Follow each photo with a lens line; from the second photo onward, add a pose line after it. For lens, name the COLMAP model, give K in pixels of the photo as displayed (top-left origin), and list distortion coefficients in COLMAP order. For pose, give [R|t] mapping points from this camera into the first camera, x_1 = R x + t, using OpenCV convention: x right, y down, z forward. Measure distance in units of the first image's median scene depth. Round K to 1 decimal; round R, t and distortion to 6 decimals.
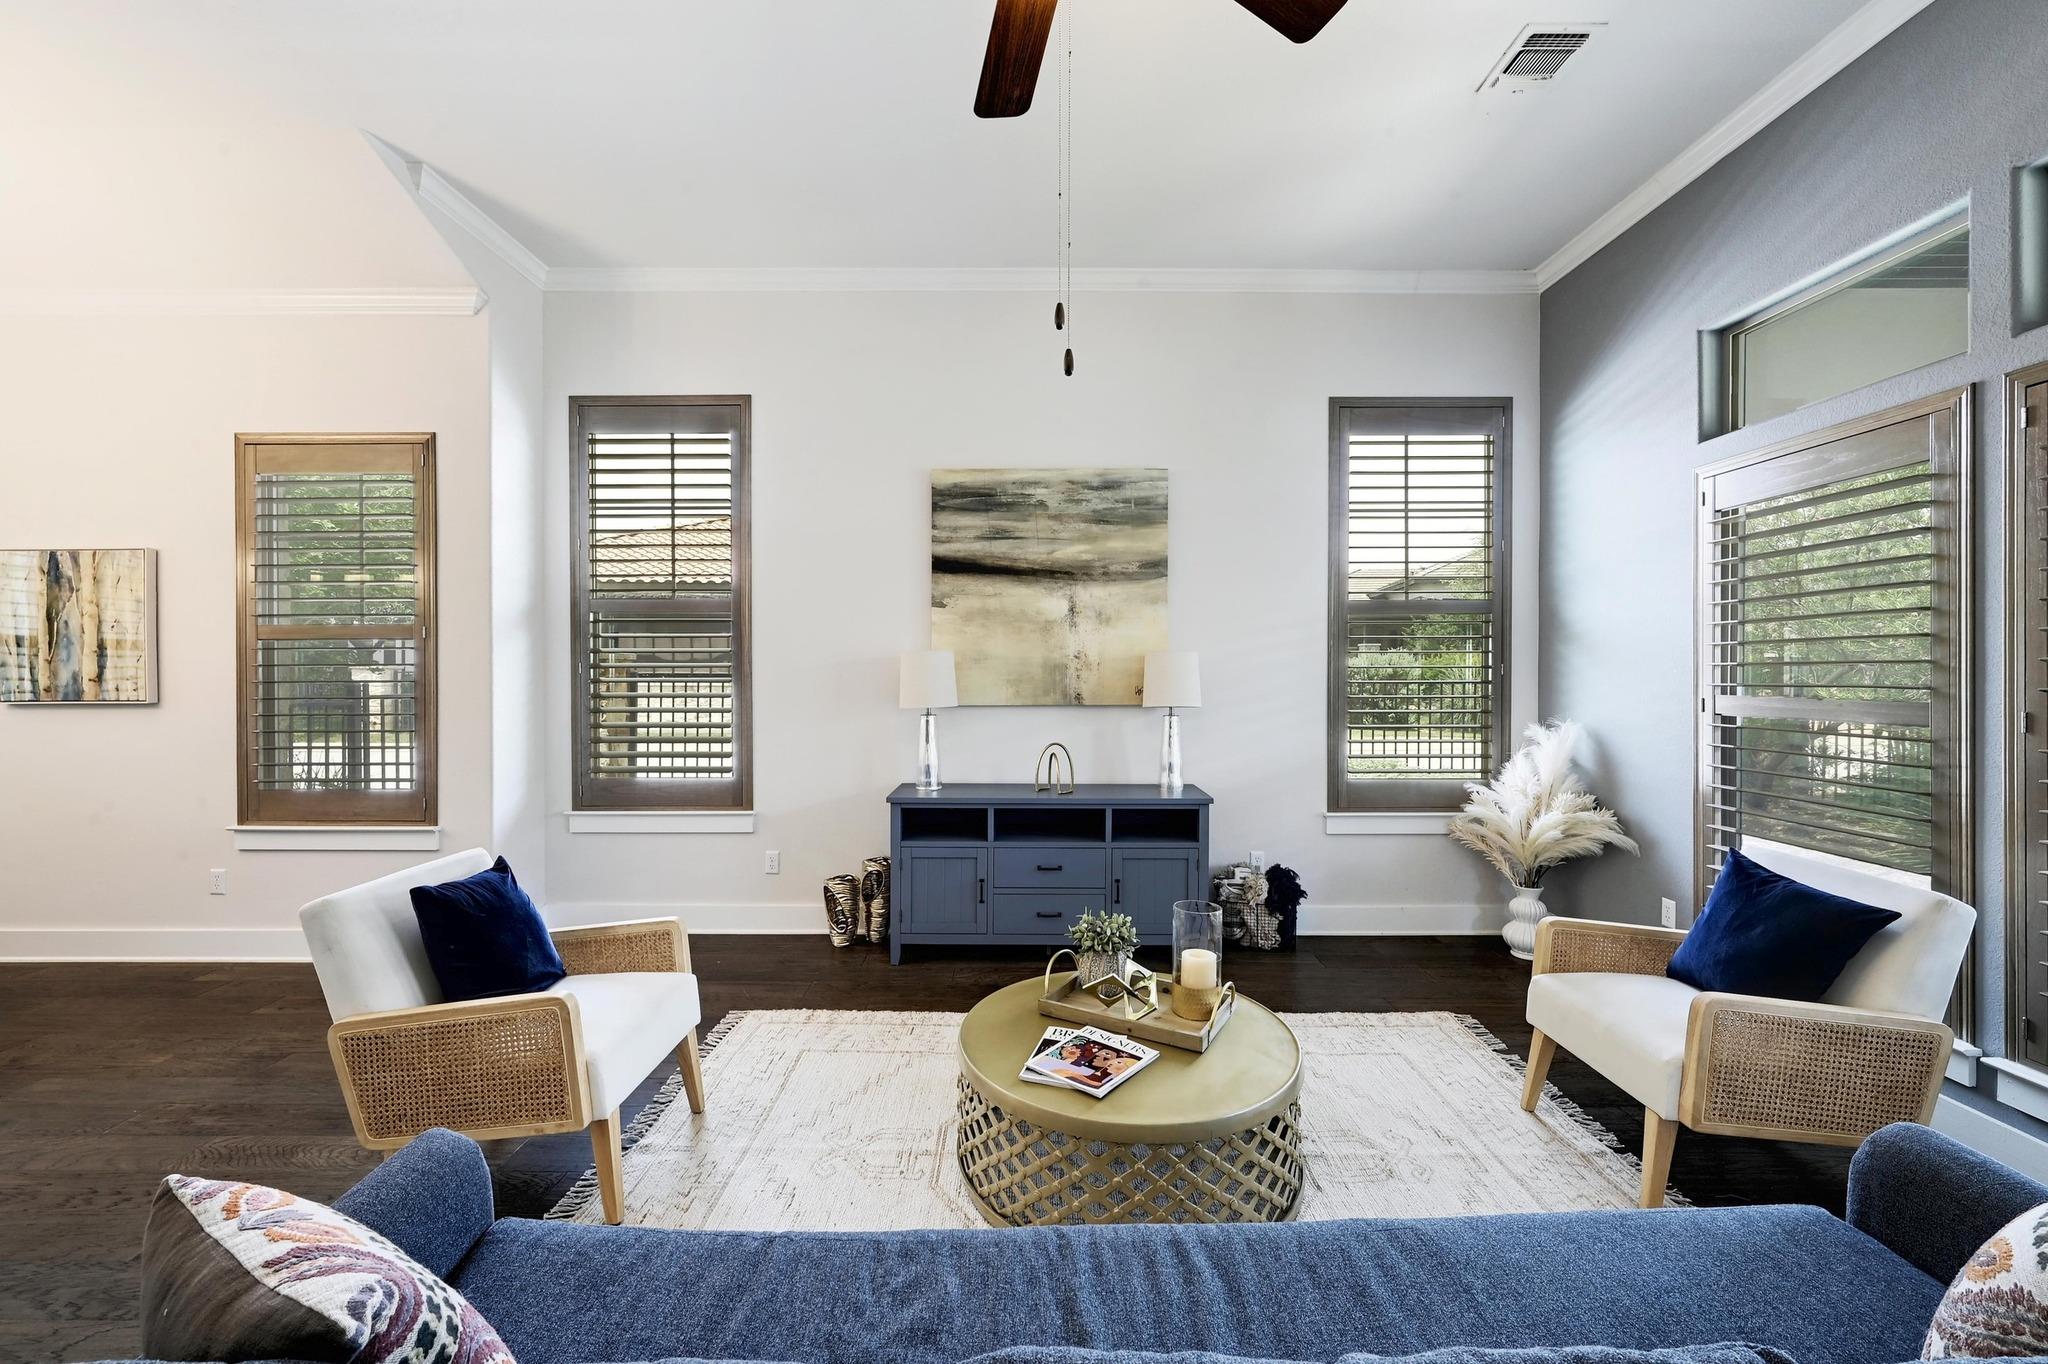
lens RADIAL K [[806.6, 0, 1028.2], [0, 806.6, 680.0], [0, 0, 1]] dist [0.002009, -0.000076]
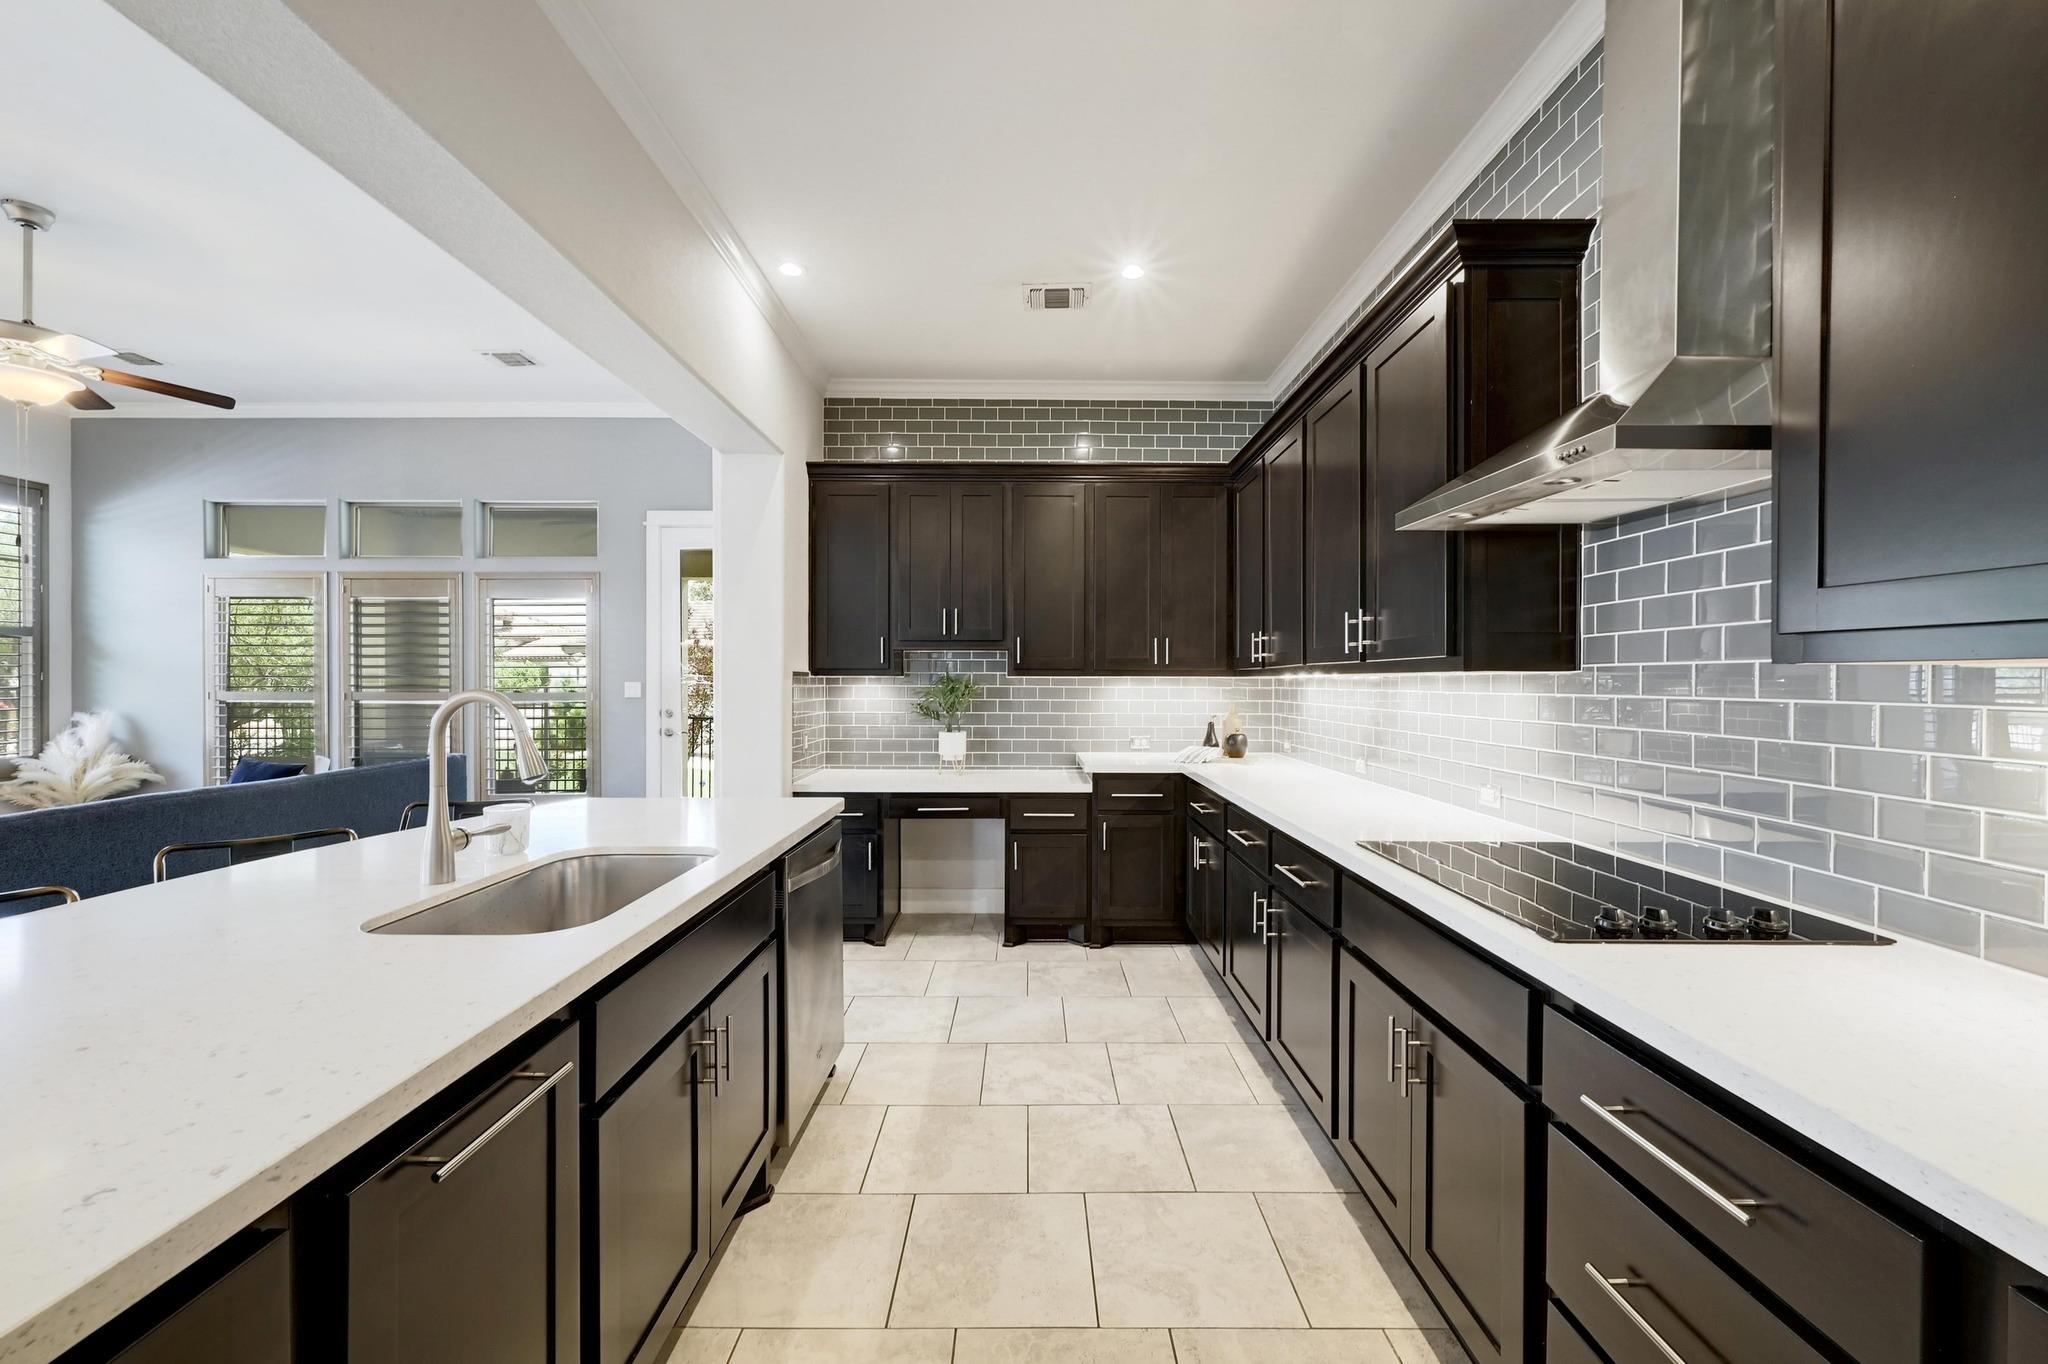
lens RADIAL K [[806.6, 0, 1028.2], [0, 806.6, 680.0], [0, 0, 1]] dist [0.002009, -0.000076]
pose [[0.000462, 0.000227, 1.000000, -0.863228], [0.005450, 0.999985, -0.000229, 0.003264], [-0.999985, 0.005450, 0.000461, -0.756715]]
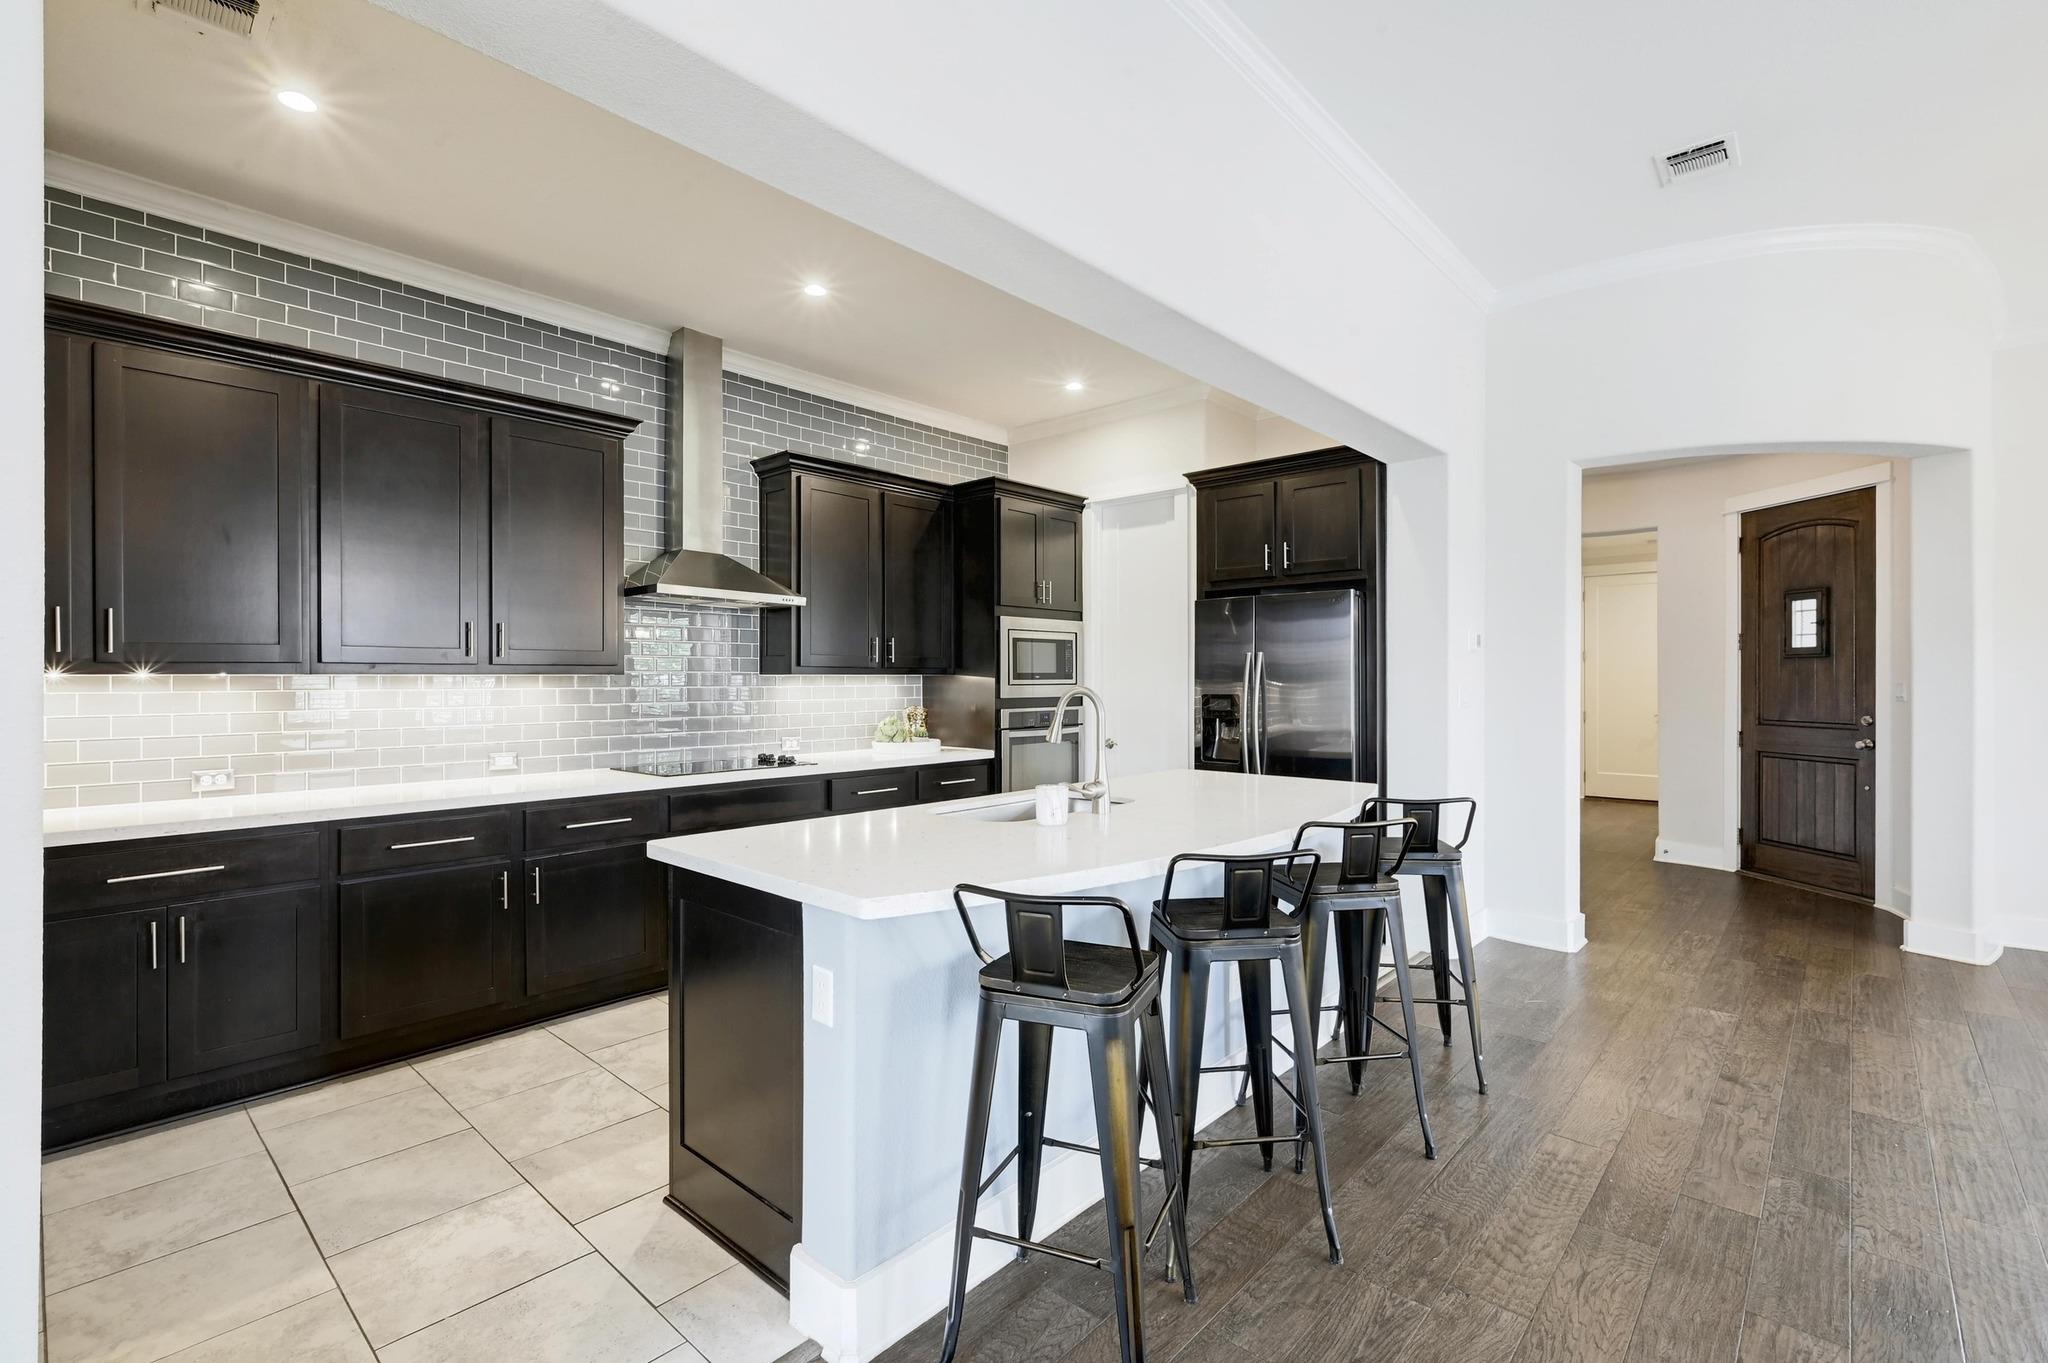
lens RADIAL K [[913.3, 0, 1042.8], [0, 913.3, 681.1], [0, 0, 1]] dist [0.003679, 0.000726]
pose [[-0.662486, 0.002058, -0.749071, 0.131781], [-0.004530, 0.999967, 0.006754, -0.003149], [0.749060, 0.007868, -0.662455, -0.003572]]
